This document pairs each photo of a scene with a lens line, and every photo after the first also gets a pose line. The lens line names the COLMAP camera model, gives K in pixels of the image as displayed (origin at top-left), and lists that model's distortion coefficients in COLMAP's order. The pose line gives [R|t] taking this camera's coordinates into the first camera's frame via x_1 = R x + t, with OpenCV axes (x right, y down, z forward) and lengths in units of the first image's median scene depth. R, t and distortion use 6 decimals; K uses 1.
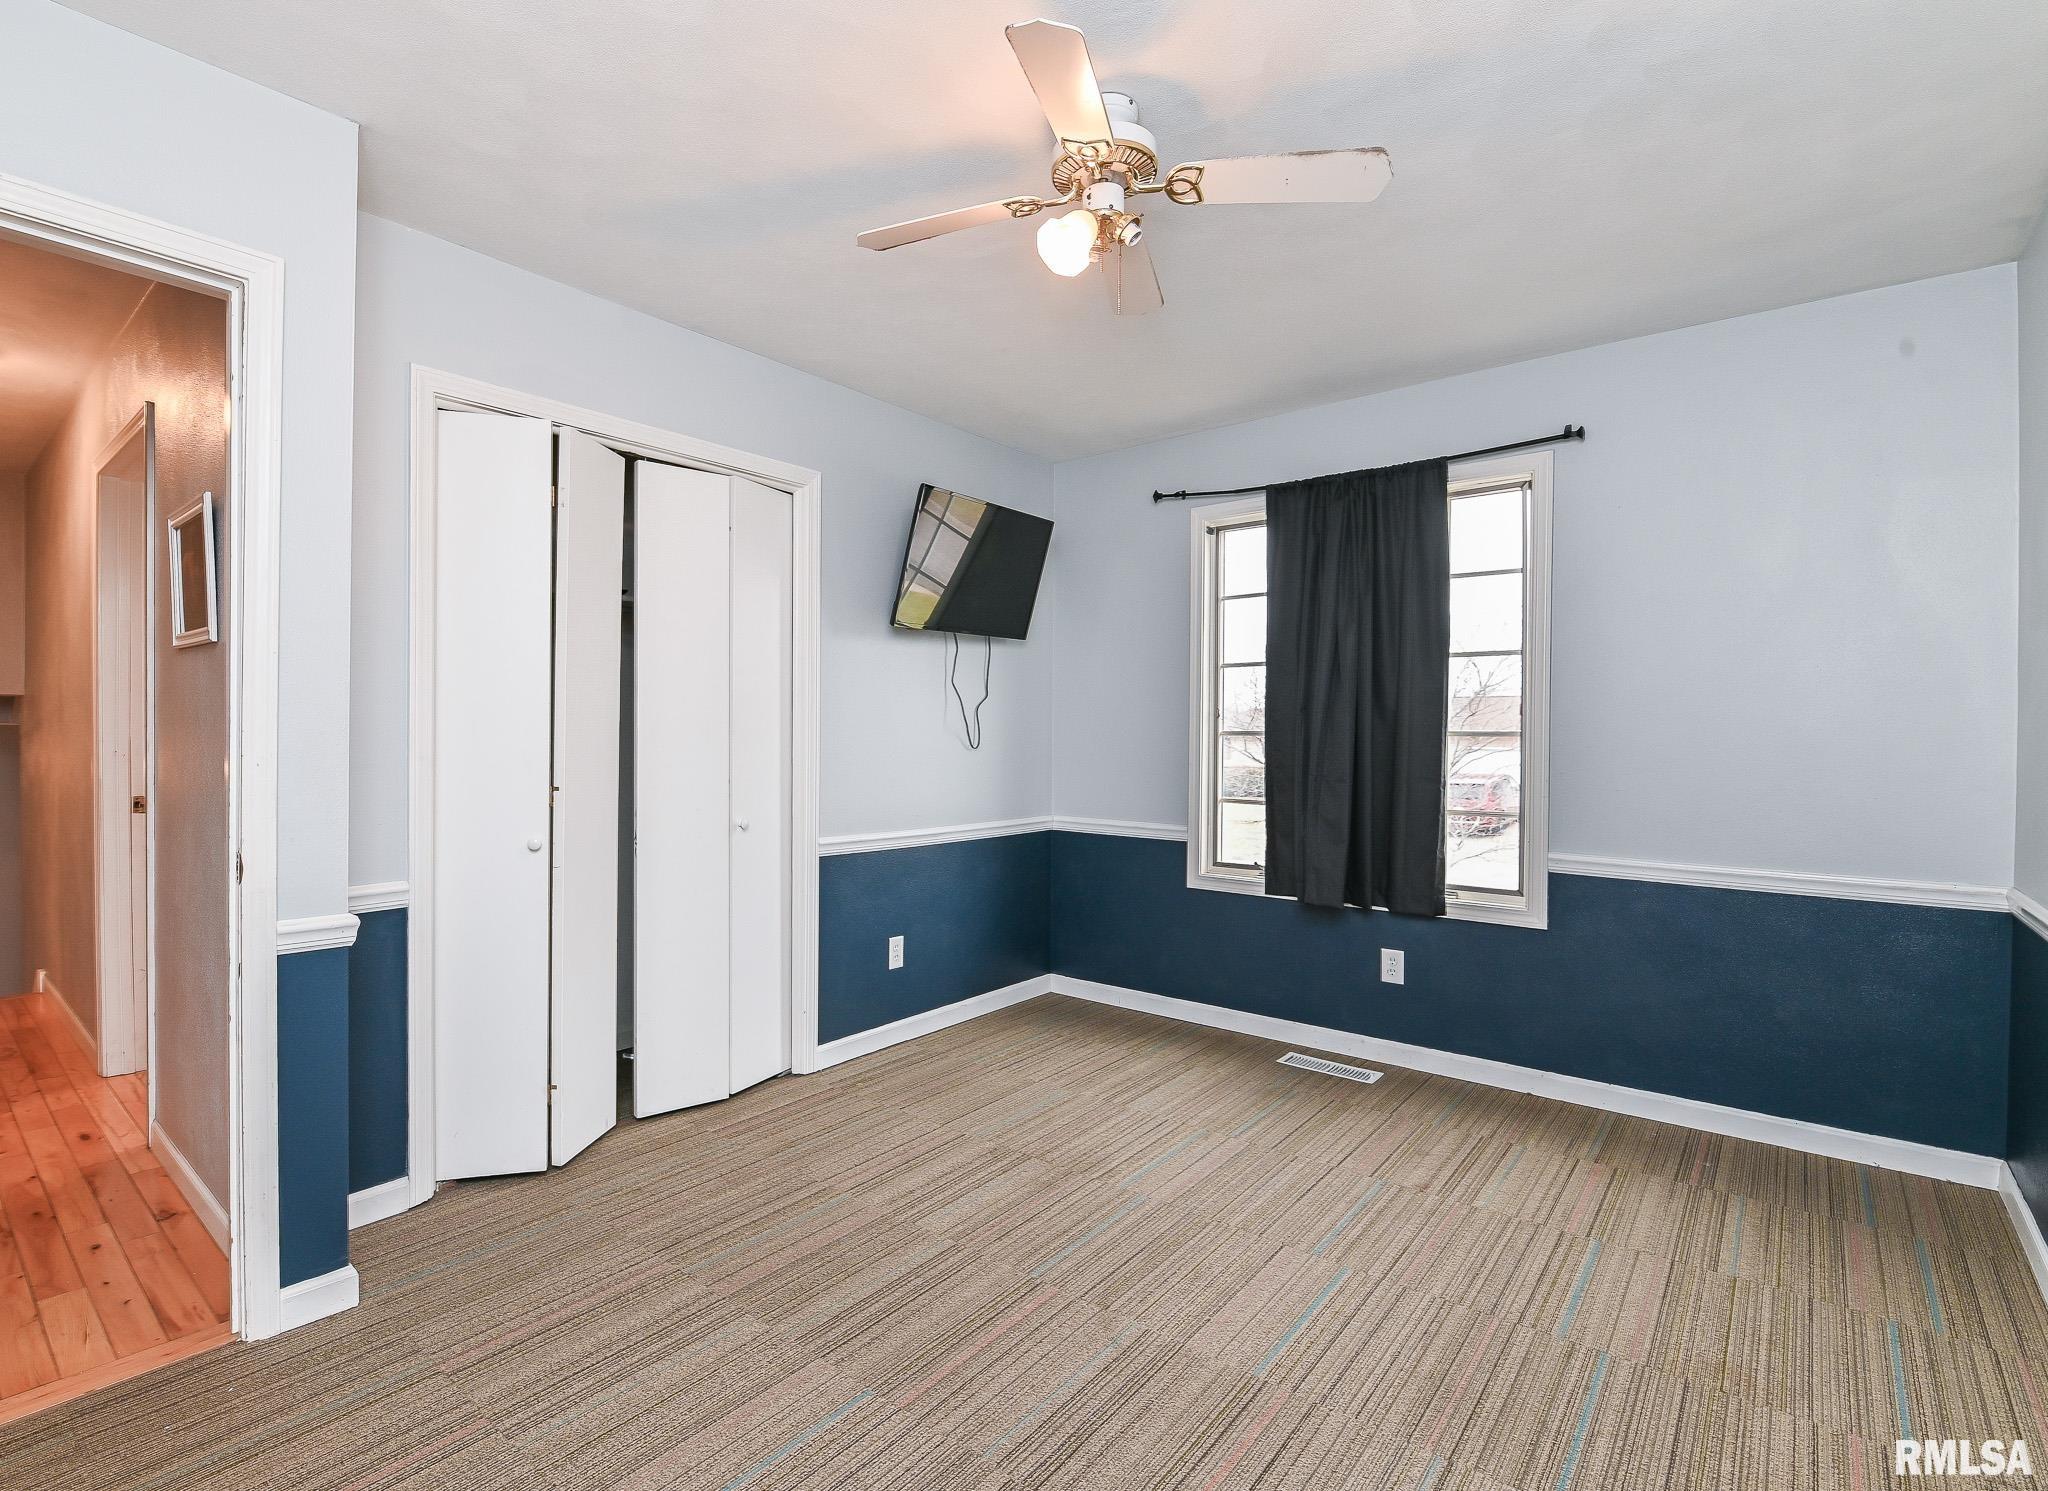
lens RADIAL K [[980.7, 0, 900.0], [0, 980.7, 744.1], [0, 0, 1]] dist [0.002881, -0.000062]
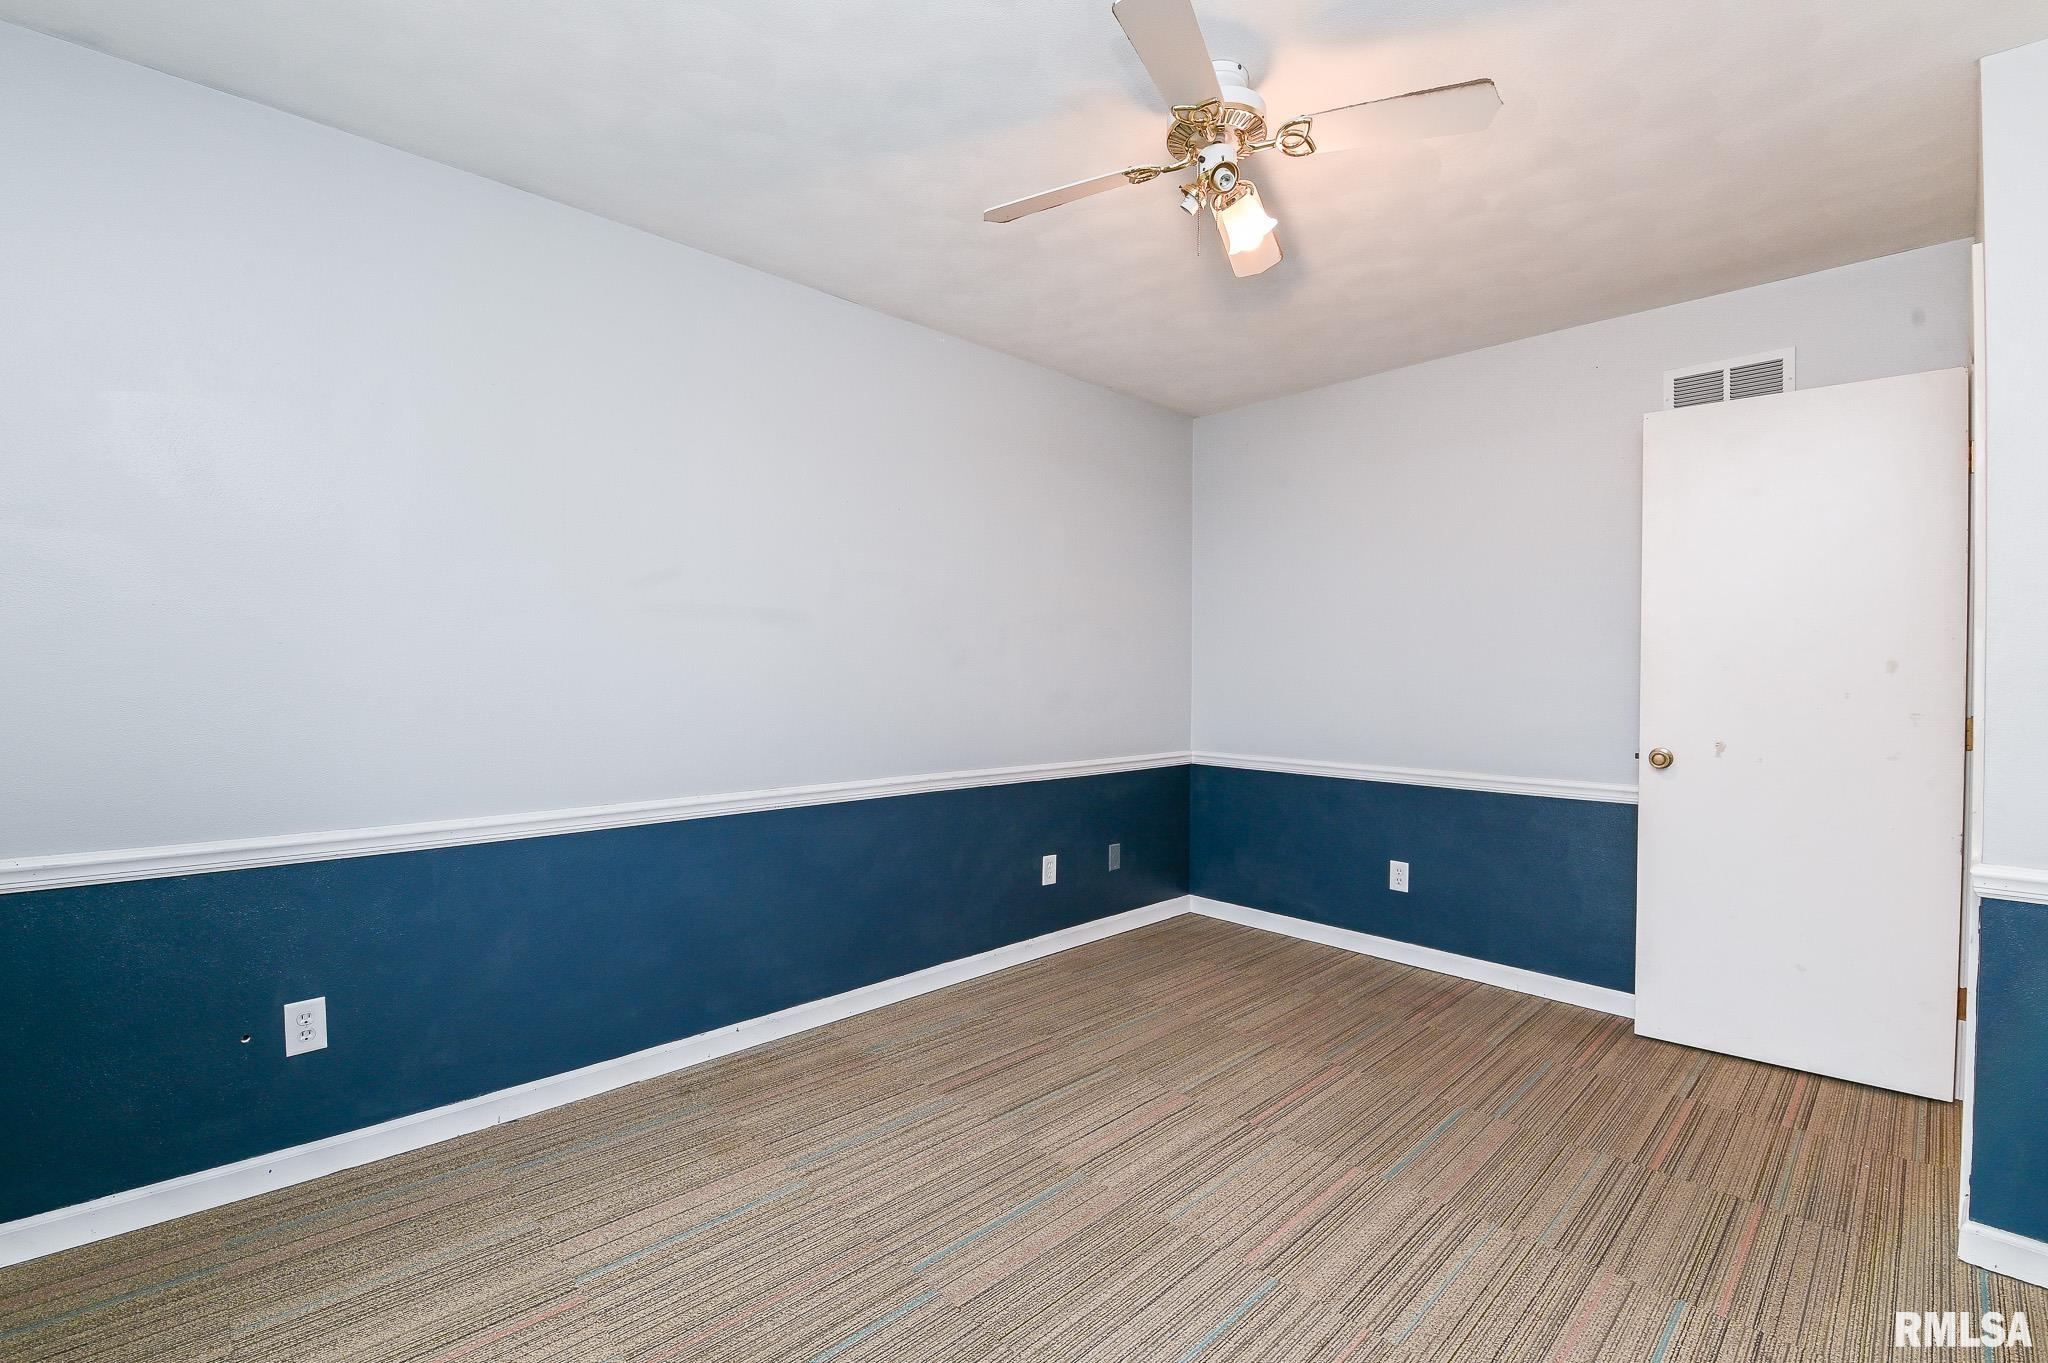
lens RADIAL K [[905.3, 0, 1037.0], [0, 905.3, 681.5], [0, 0, 1]] dist [-0.001153, -0.000737]
pose [[-0.999334, -0.015238, 0.033156, 0.214535], [-0.014589, 0.999699, 0.019721, -0.008295], [-0.033447, 0.019224, -0.999256, 1.178468]]
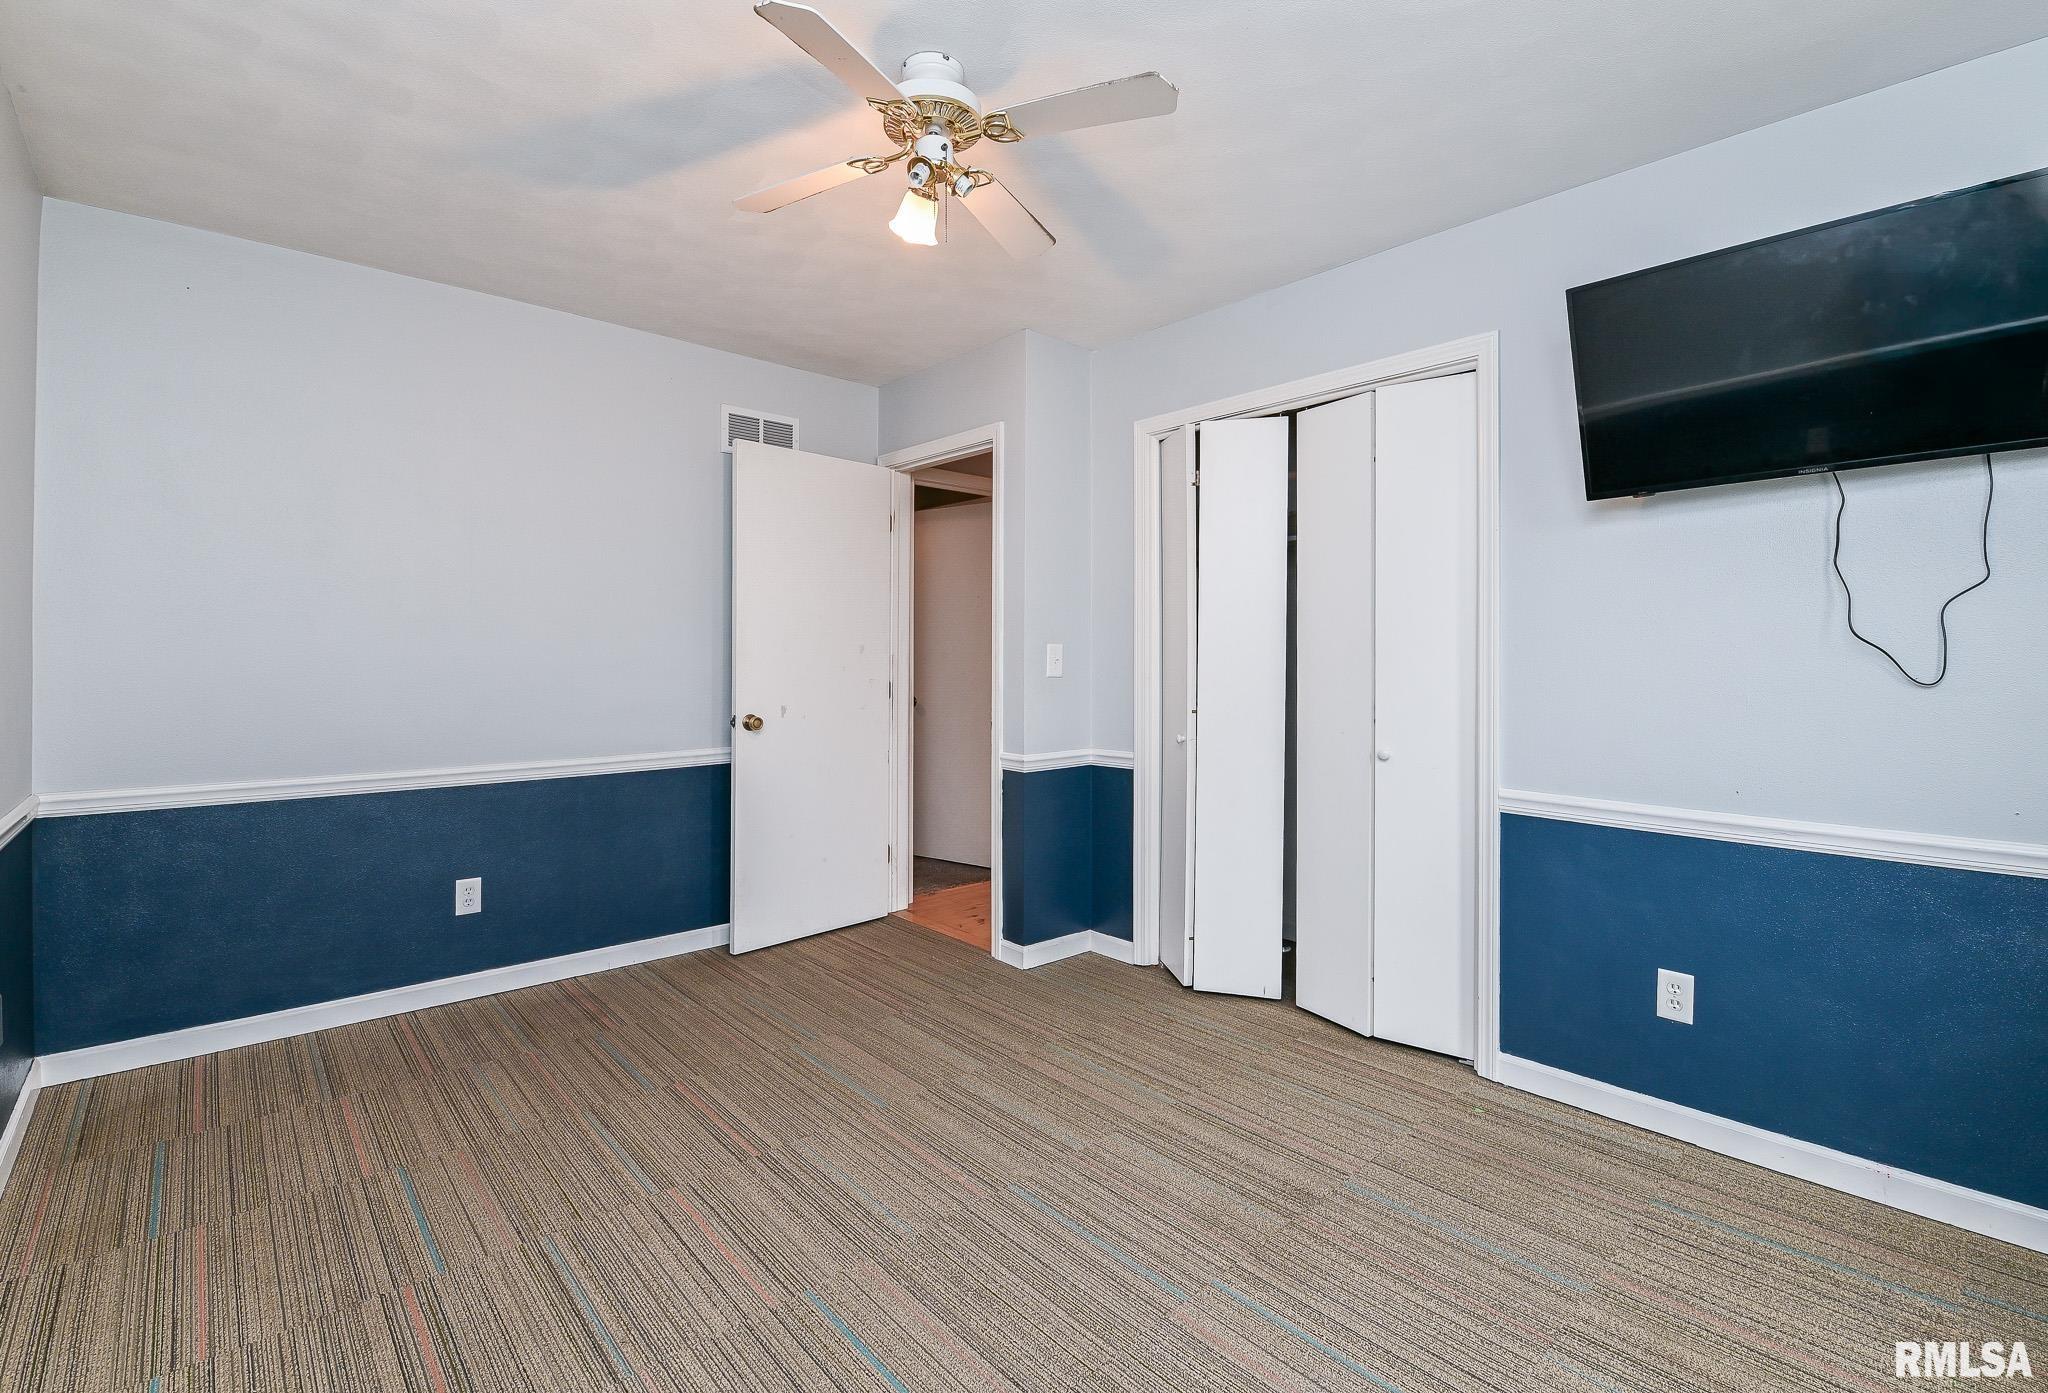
lens RADIAL K [[899.7, 0, 1057.5], [0, 899.7, 656.8], [0, 0, 1]] dist [-0.002042, -0.000269]
pose [[-0.060122, -0.010305, -0.998138, 0.691445], [-0.013411, 0.999865, -0.009515, 0.001402], [0.998101, 0.012814, -0.060252, 0.711937]]
